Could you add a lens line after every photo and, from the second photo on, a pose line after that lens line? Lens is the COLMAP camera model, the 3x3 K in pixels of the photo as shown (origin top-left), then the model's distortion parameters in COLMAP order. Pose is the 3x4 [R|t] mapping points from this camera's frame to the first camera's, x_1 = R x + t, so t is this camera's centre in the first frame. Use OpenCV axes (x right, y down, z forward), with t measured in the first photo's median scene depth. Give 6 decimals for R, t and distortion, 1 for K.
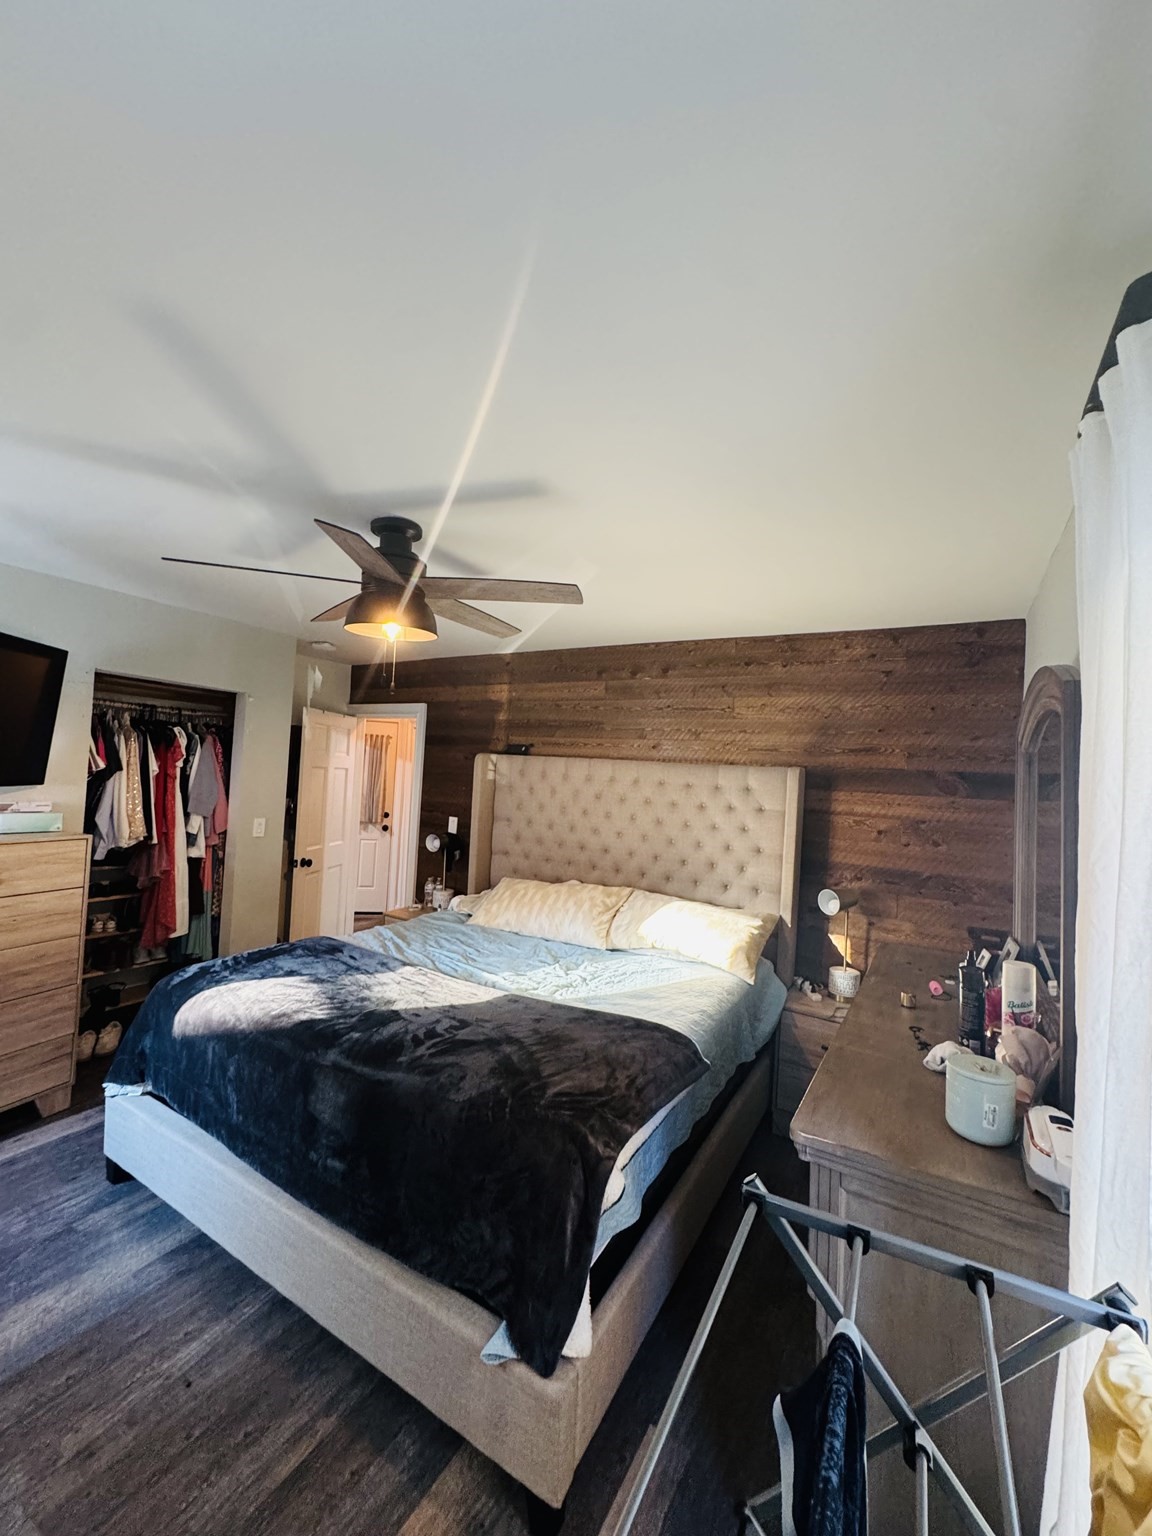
lens RADIAL K [[614.7, 0, 578.6], [0, 614.7, 759.9], [0, 0, 1]] dist [-0.001630, 0.000105]
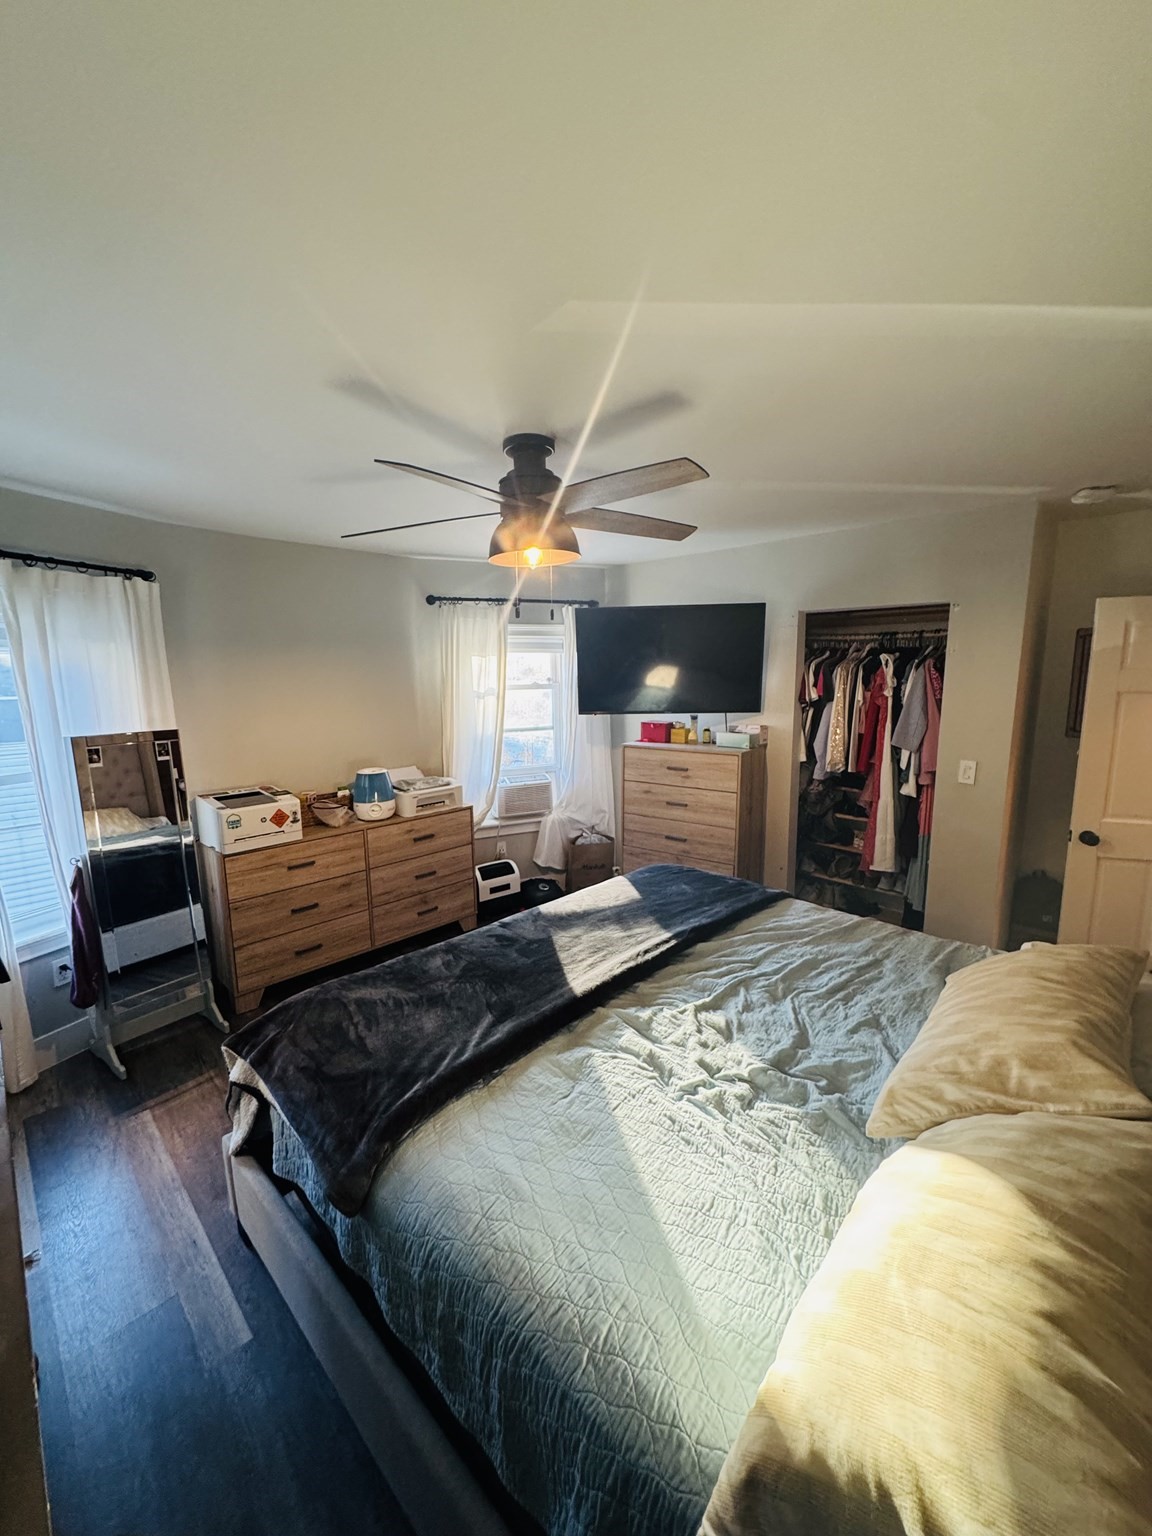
lens RADIAL K [[614.7, 0, 577.1], [0, 614.7, 769.7], [0, 0, 1]] dist [-0.001630, 0.000105]
pose [[-0.254165, 0.108462, -0.961060, 0.403133], [0.027578, 0.994101, 0.104898, 0.011421], [0.966768, 0.000157, -0.255656, 0.799590]]
